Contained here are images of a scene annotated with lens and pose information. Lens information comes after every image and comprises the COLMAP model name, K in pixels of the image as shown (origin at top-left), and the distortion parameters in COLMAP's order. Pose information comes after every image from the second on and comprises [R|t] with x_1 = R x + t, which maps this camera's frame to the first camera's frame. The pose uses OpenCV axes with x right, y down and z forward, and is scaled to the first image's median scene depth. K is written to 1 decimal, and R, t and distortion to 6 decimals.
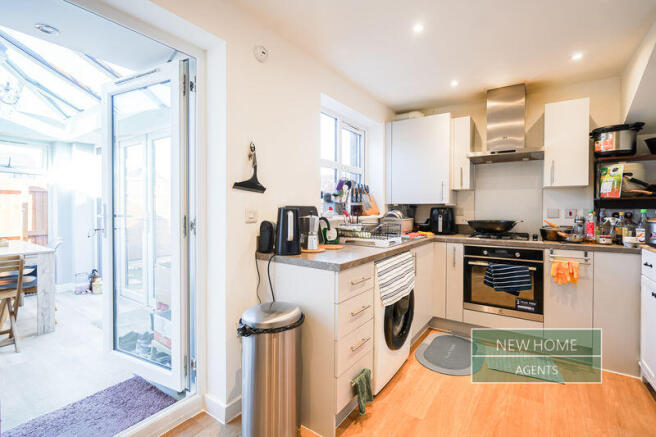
lens RADIAL K [[305.7, 0, 326.6], [0, 305.7, 213.7], [0, 0, 1]] dist [-0.005095, 0.002720]
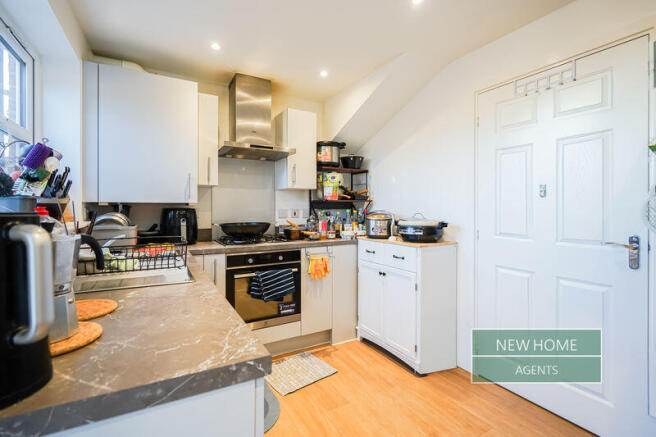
lens RADIAL K [[305.7, 0, 330.0], [0, 305.7, 210.0], [0, 0, 1]] dist [-0.005095, 0.002720]
pose [[0.433968, -0.007260, 0.900899, -0.163512], [0.016547, 0.999863, 0.000087, -0.012200], [-0.900776, 0.014870, 0.434029, 0.448998]]
